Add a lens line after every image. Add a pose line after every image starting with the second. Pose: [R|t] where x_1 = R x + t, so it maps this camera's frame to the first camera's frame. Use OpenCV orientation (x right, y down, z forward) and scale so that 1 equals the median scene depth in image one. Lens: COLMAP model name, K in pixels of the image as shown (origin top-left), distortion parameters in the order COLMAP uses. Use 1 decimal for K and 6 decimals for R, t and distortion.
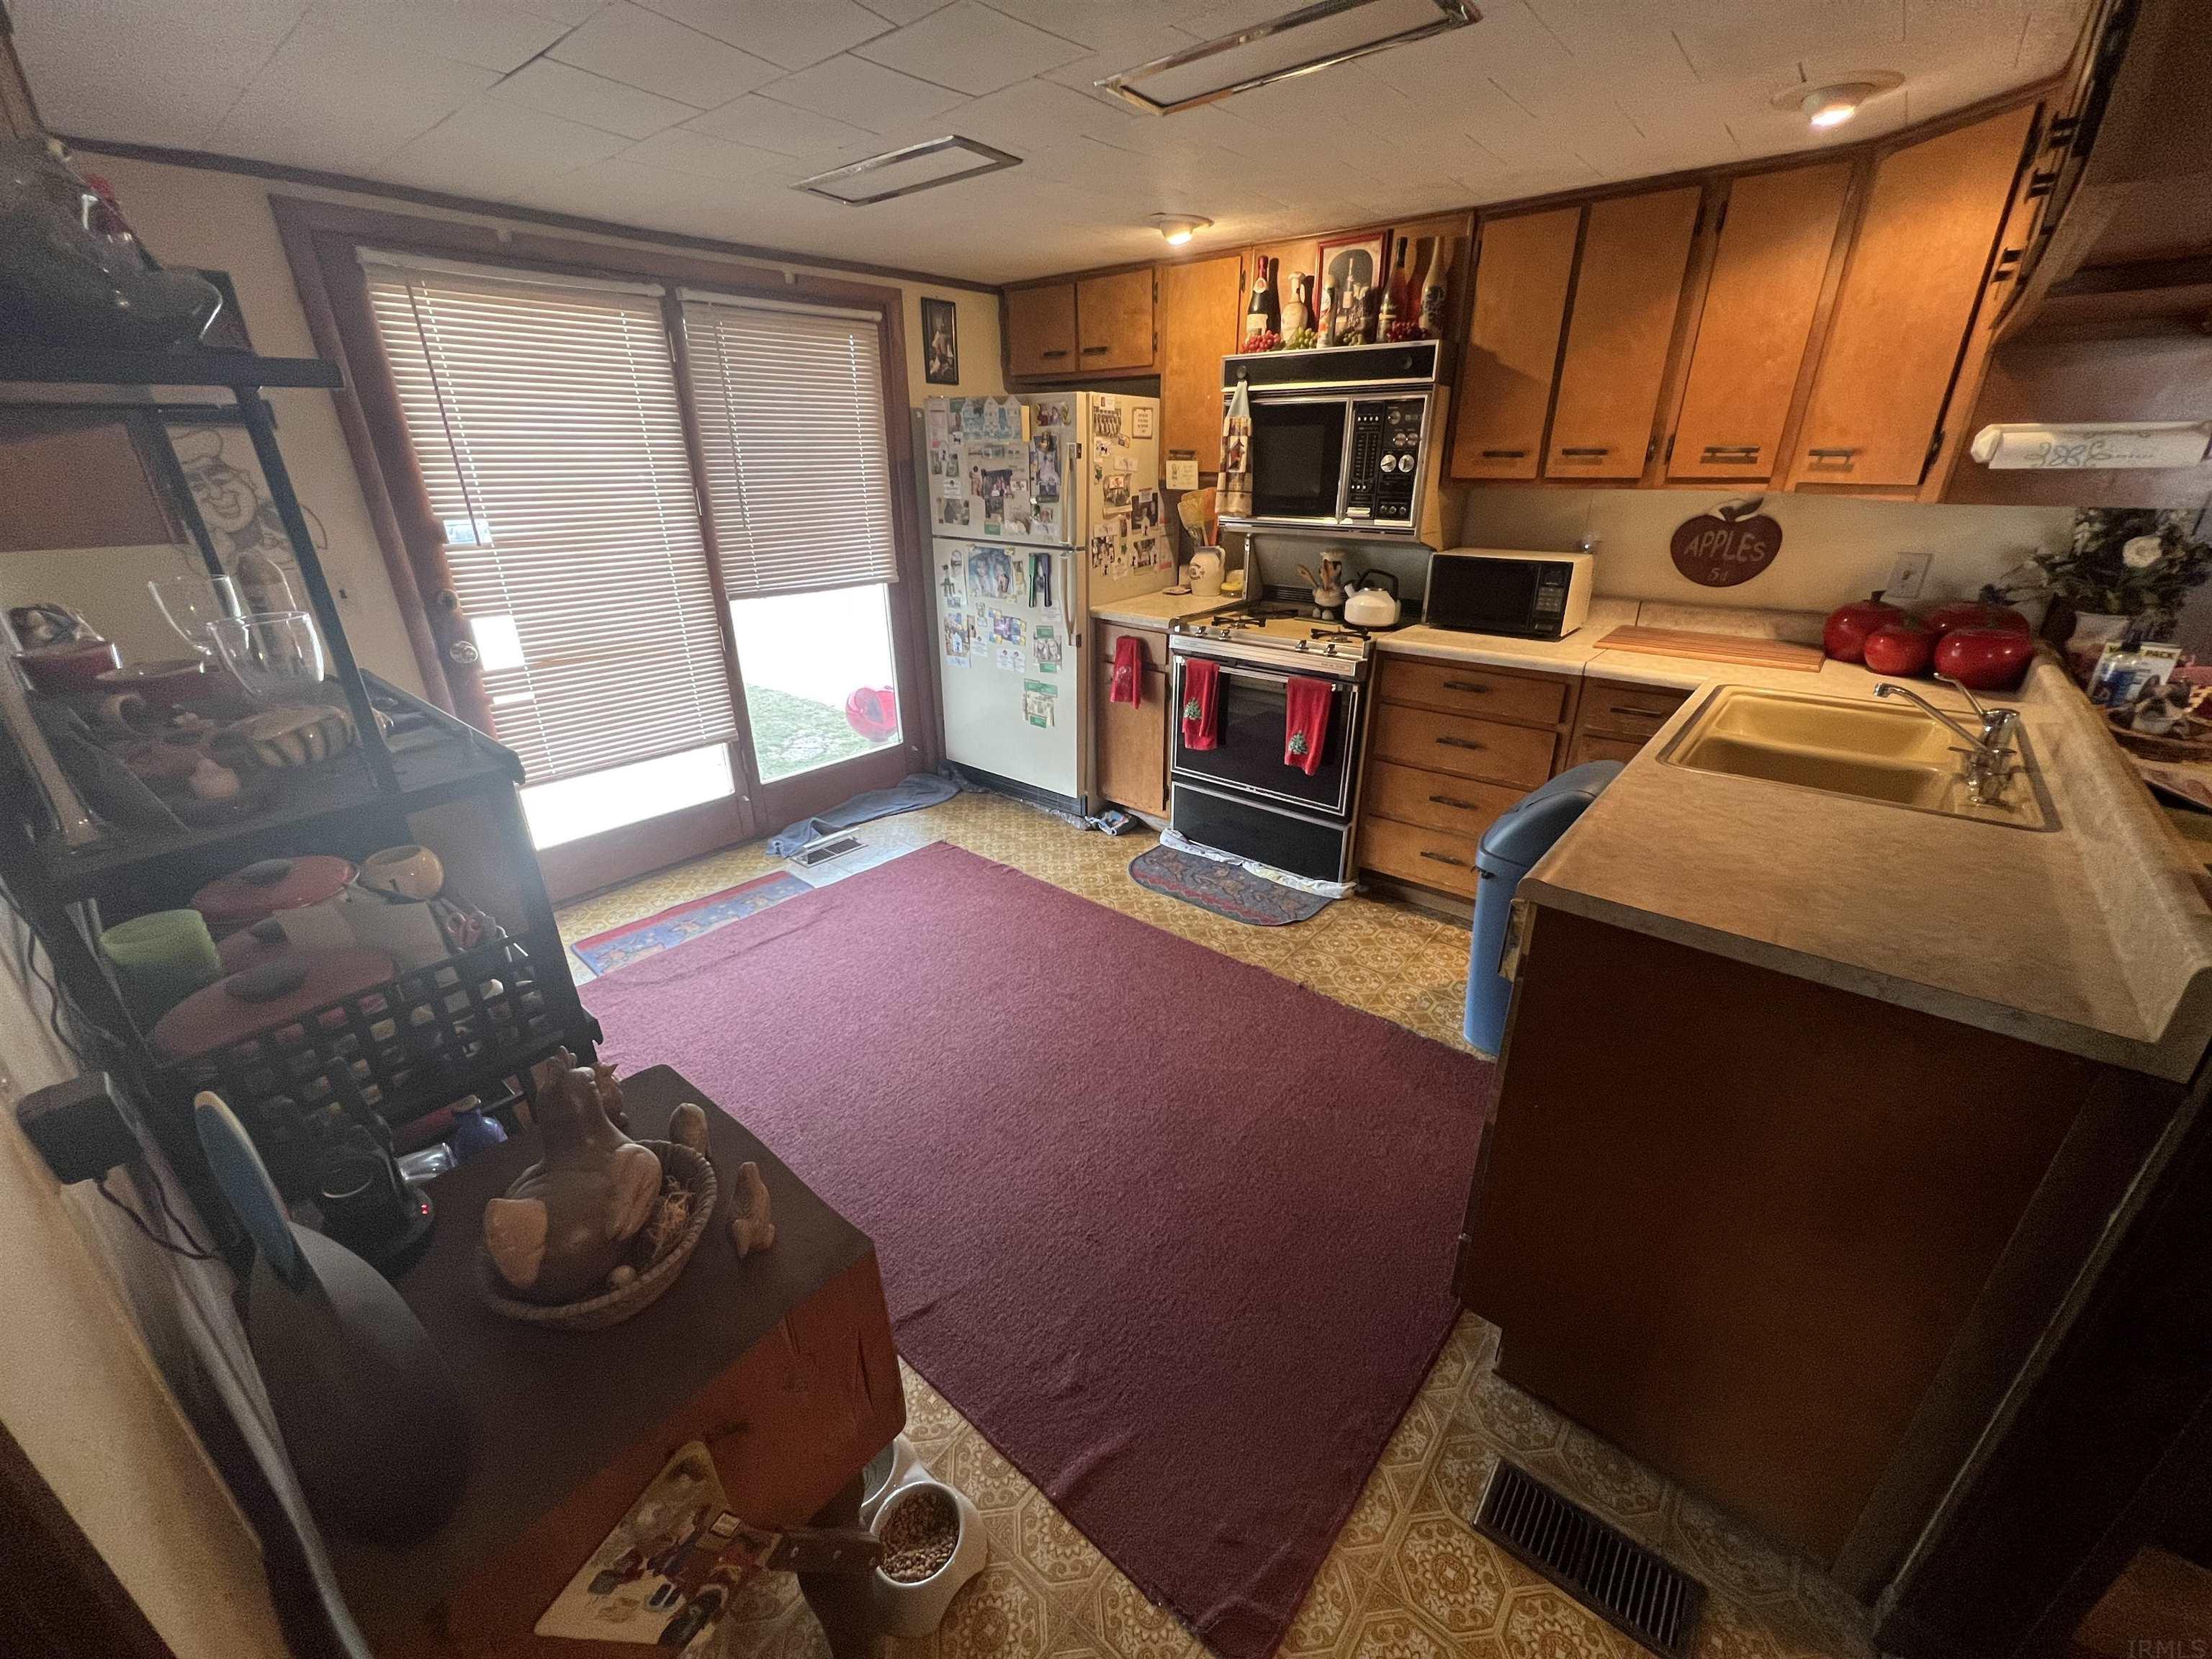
lens RADIAL K [[887.8, 0, 1101.5], [0, 887.8, 827.1], [0, 0, 1]] dist [-0.001830, -0.000430]
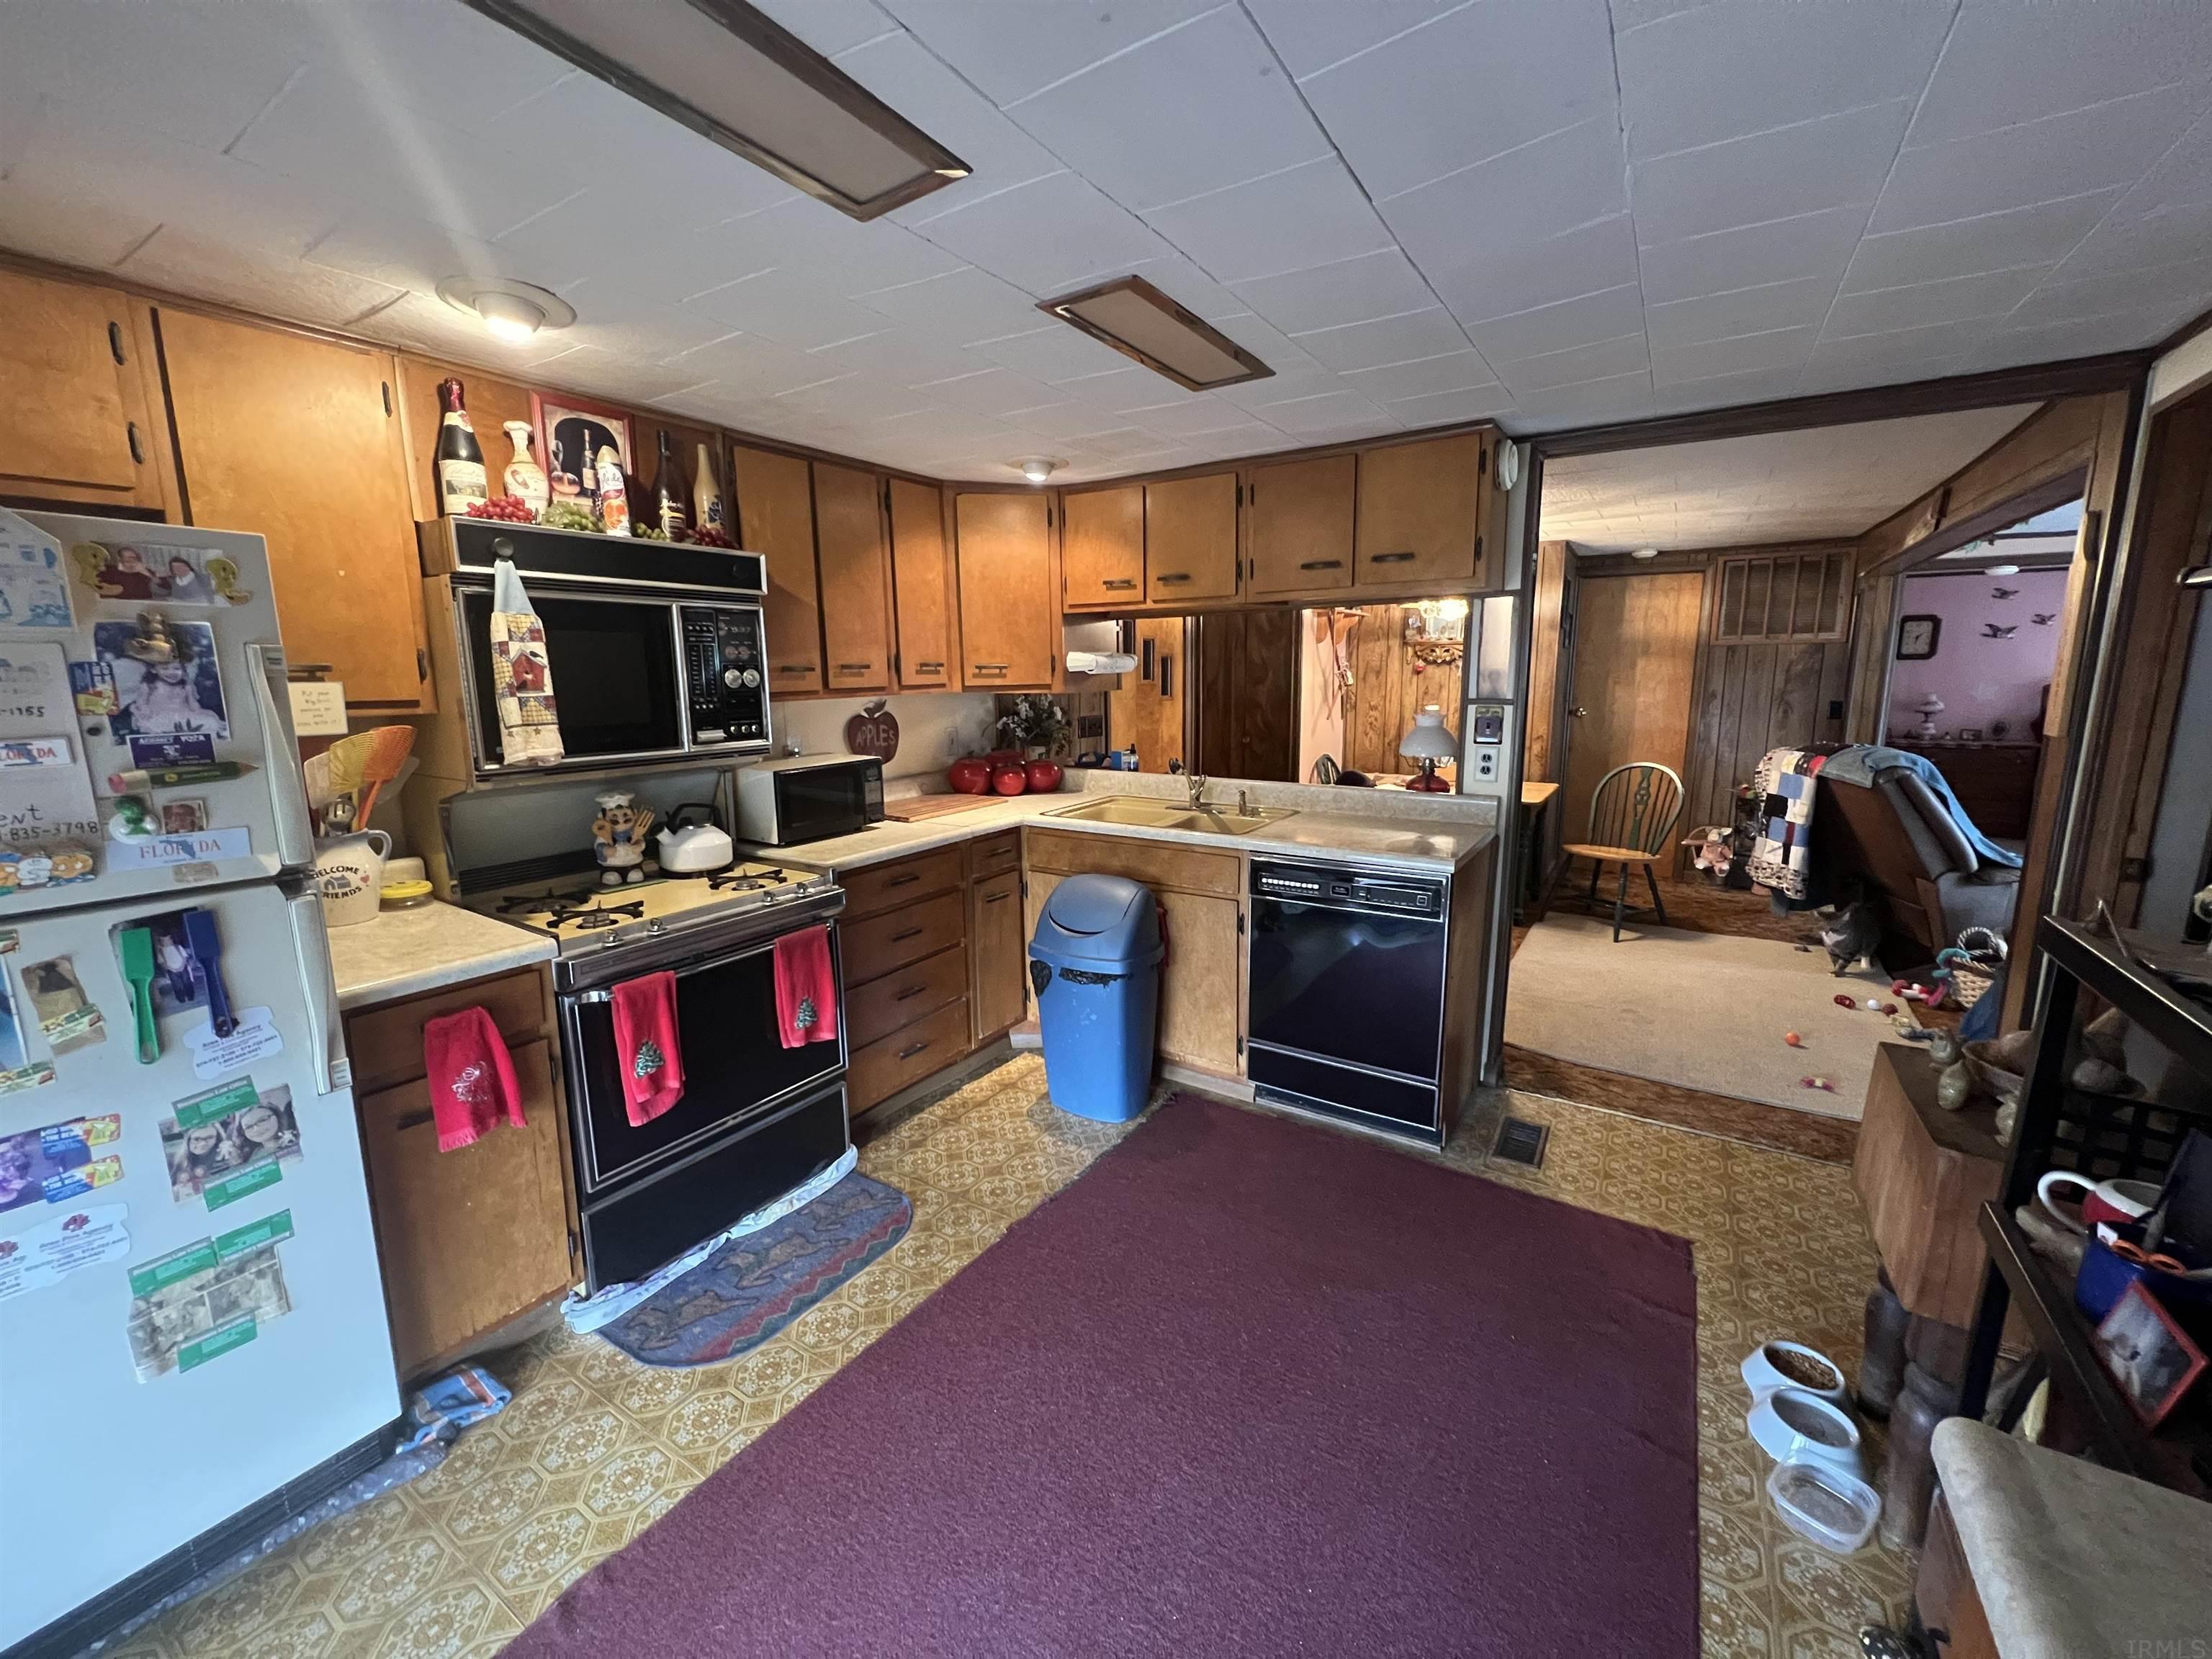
lens RADIAL K [[887.8, 0, 1101.0], [0, 887.8, 828.9], [0, 0, 1]] dist [-0.001830, -0.000430]
pose [[-0.130672, -0.169192, 0.976882, -0.528268], [0.395187, 0.894781, 0.207834, -0.287848], [-0.909259, 0.413209, -0.050060, 0.706208]]
